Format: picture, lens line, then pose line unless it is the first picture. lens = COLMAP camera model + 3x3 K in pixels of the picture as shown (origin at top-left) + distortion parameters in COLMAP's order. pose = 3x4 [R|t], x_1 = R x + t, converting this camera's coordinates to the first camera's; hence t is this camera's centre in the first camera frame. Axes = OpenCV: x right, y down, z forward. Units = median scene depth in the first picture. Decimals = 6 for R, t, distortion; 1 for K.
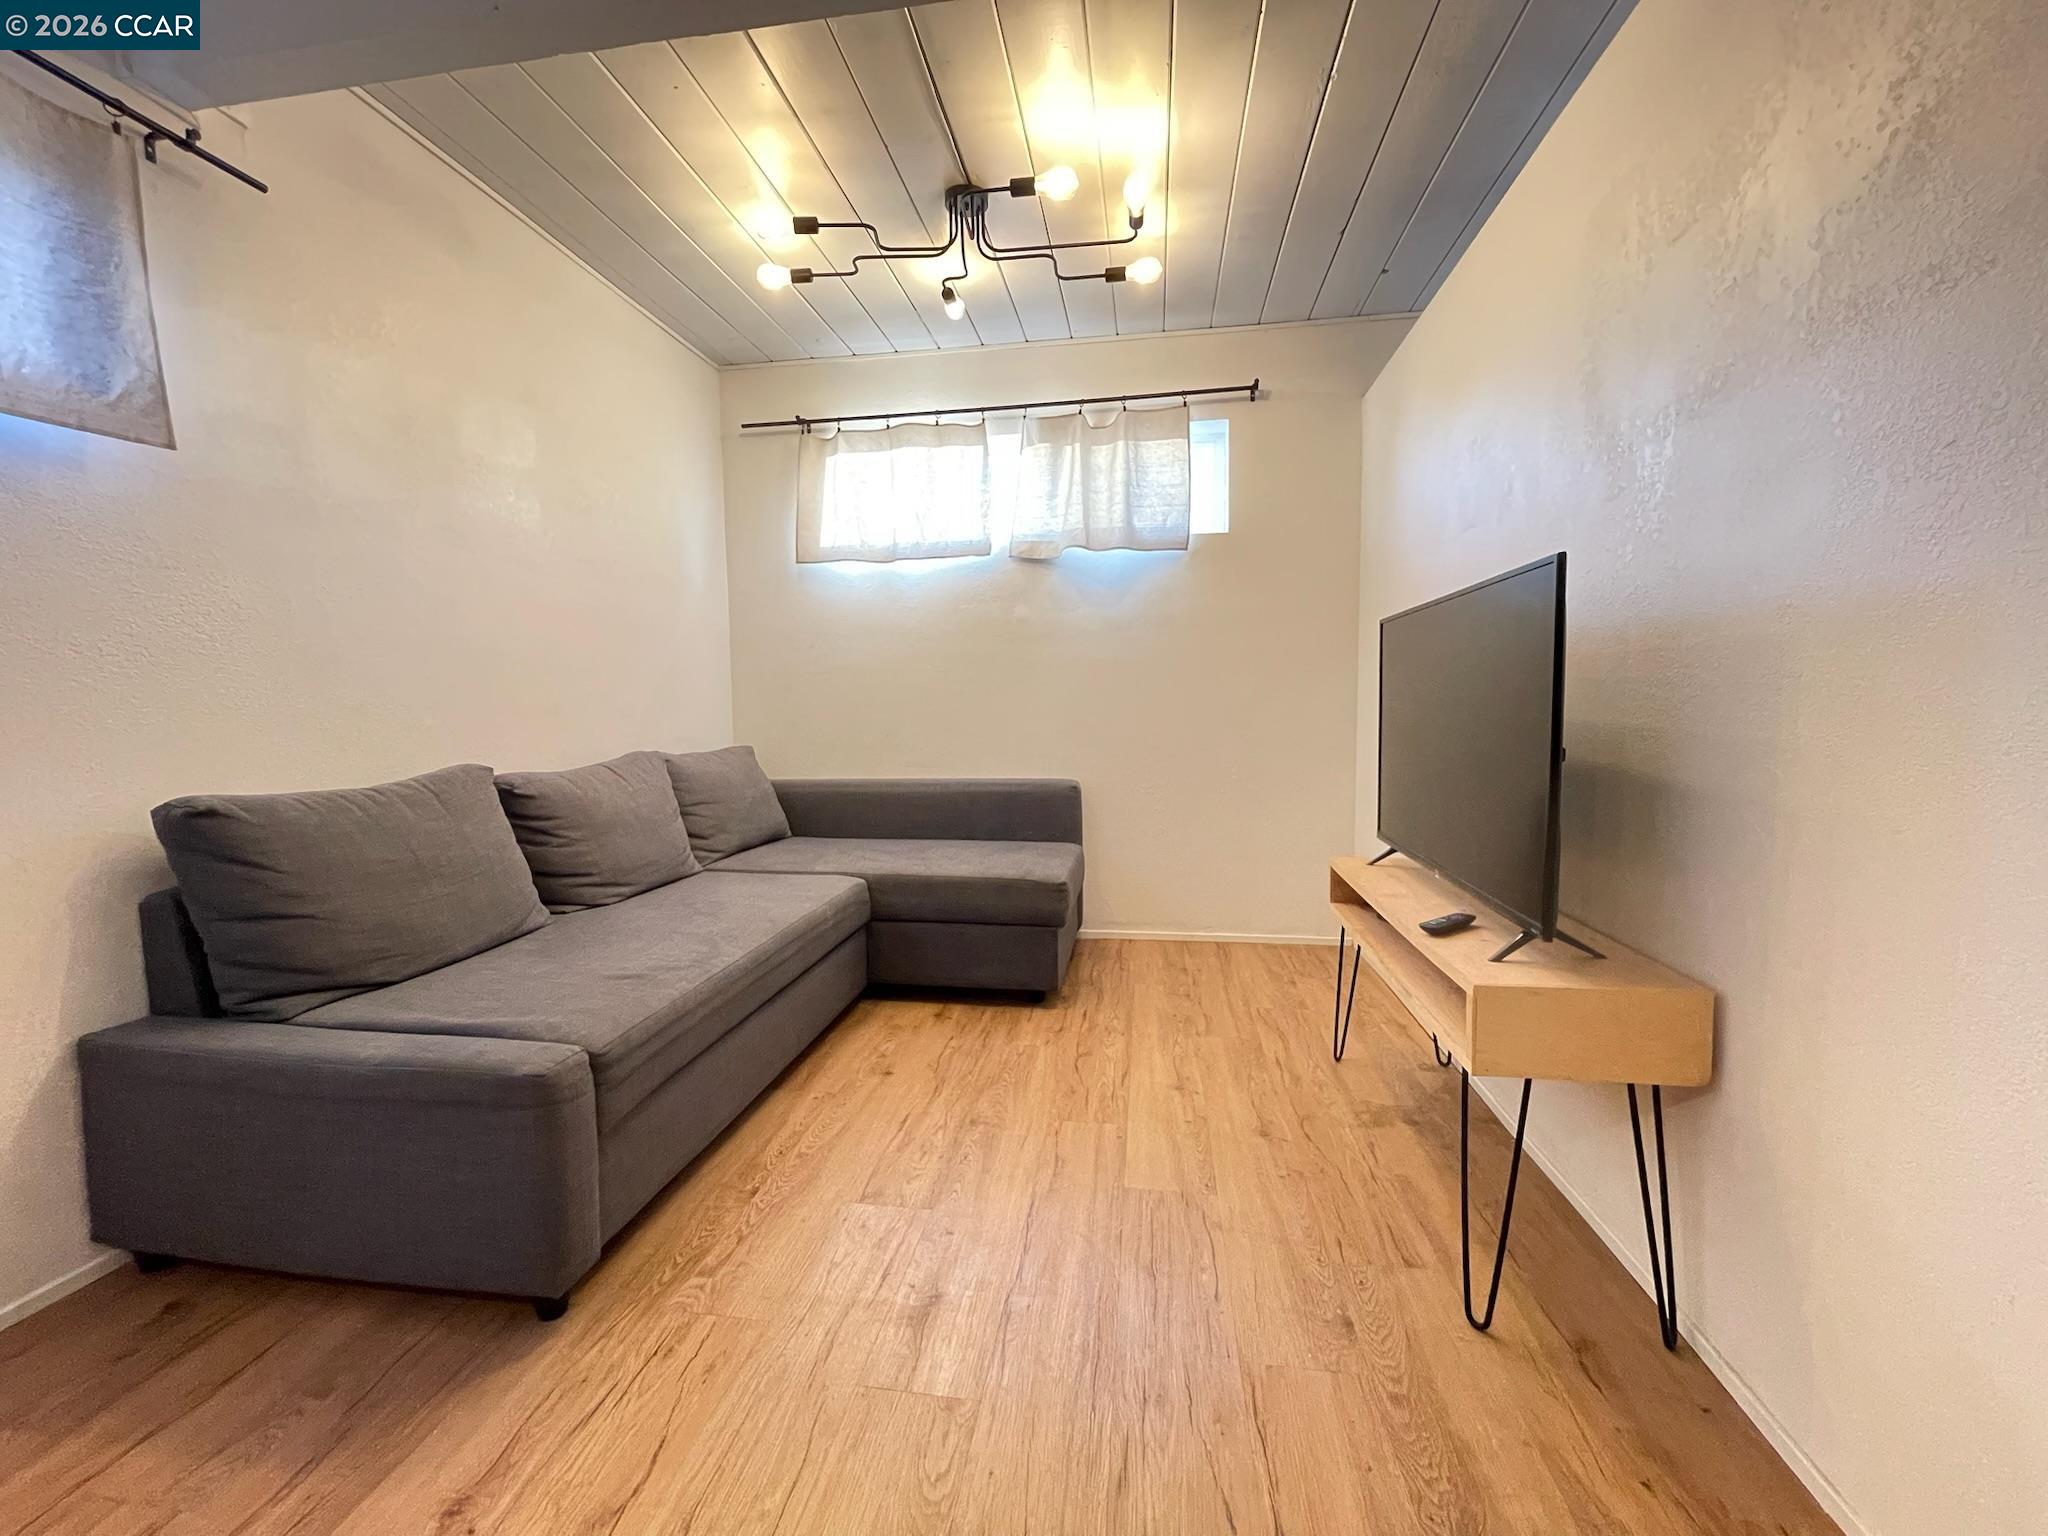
lens RADIAL K [[842.5, 0, 1016.1], [0, 842.5, 766.2], [0, 0, 1]] dist [-0.003683, 0.000505]
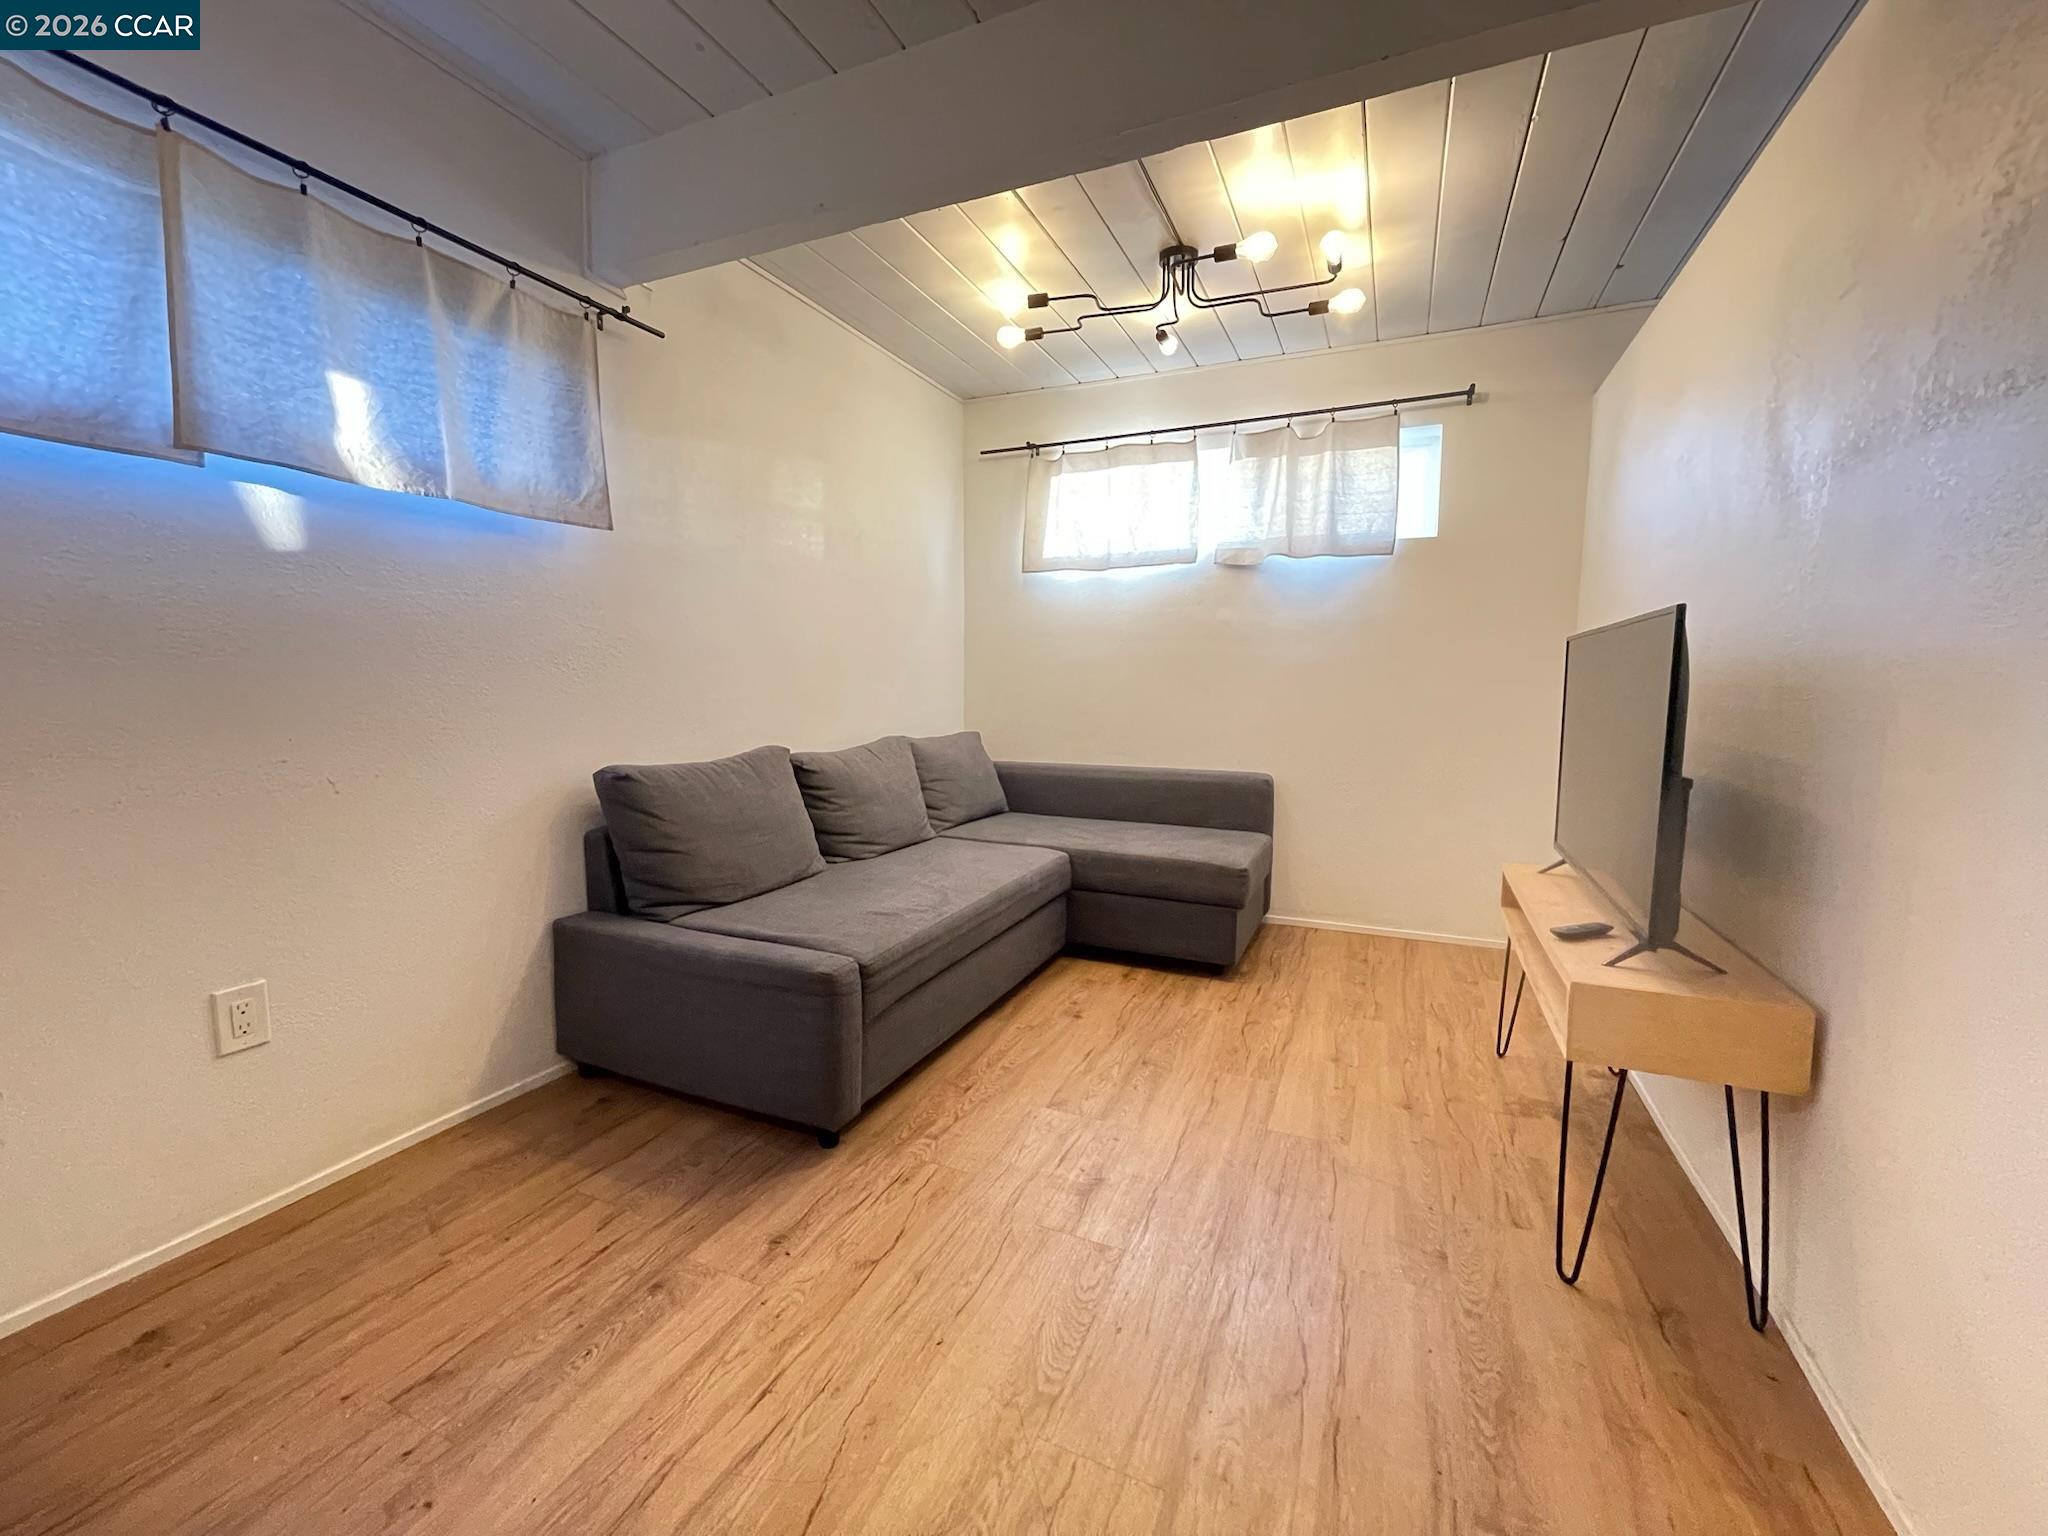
lens RADIAL K [[842.5, 0, 1024.7], [0, 842.5, 765.1], [0, 0, 1]] dist [-0.003683, 0.000505]
pose [[0.968472, 0.044307, -0.245149, 0.072842], [-0.038172, 0.998829, 0.029723, -0.033452], [0.246179, -0.019429, 0.969030, -0.238163]]
